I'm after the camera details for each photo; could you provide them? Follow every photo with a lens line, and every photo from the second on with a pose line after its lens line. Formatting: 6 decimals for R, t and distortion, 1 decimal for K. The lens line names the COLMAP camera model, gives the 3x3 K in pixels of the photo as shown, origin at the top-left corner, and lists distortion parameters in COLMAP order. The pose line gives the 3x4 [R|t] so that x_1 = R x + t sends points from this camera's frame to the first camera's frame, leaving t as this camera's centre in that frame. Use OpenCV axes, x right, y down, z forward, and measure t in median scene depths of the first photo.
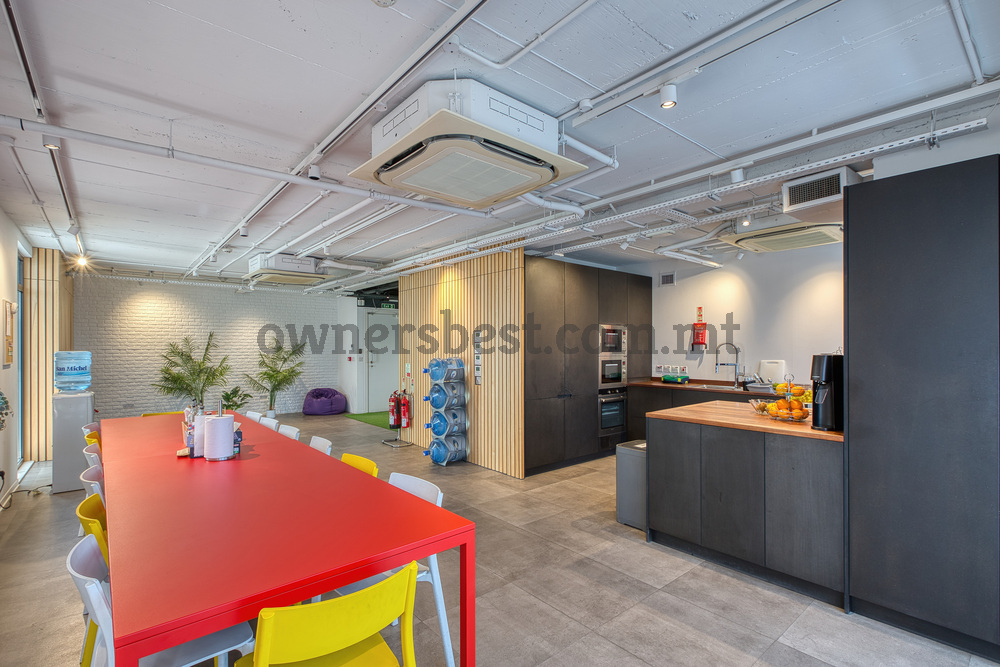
lens RADIAL K [[465.4, 0, 503.2], [0, 465.4, 346.6], [0, 0, 1]] dist [-0.001557, -0.000091]
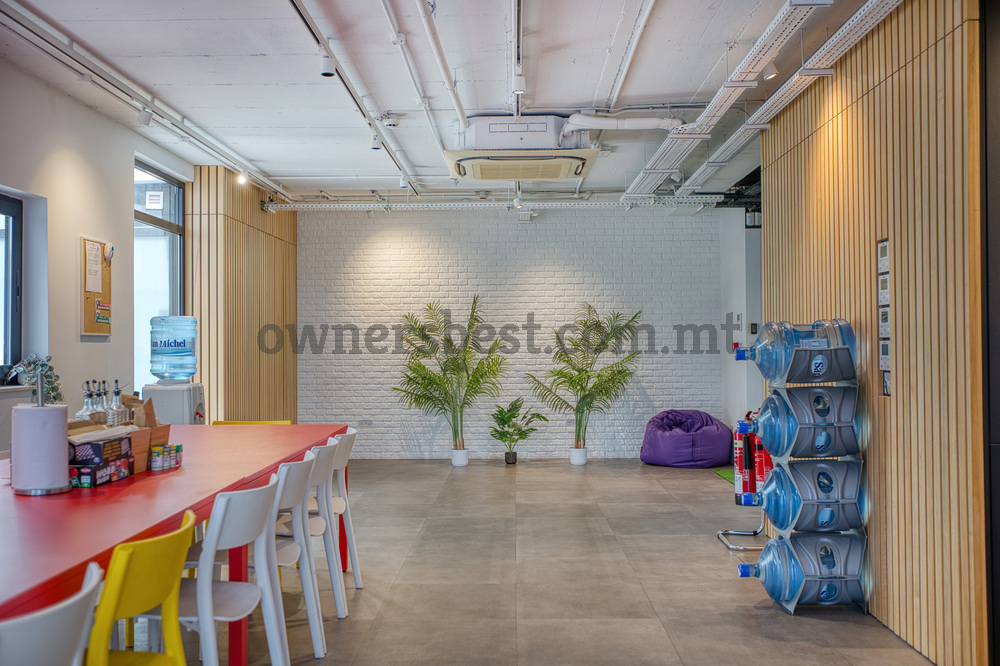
lens RADIAL K [[968.3, 0, 500.0], [0, 968.3, 333.0], [0, 0, 1]] dist [0.008442, 0.003144]
pose [[0.747886, -0.013987, -0.663680, 0.199652], [0.005969, 0.999879, -0.014346, 0.041591], [0.663801, 0.006768, 0.747879, 0.253765]]
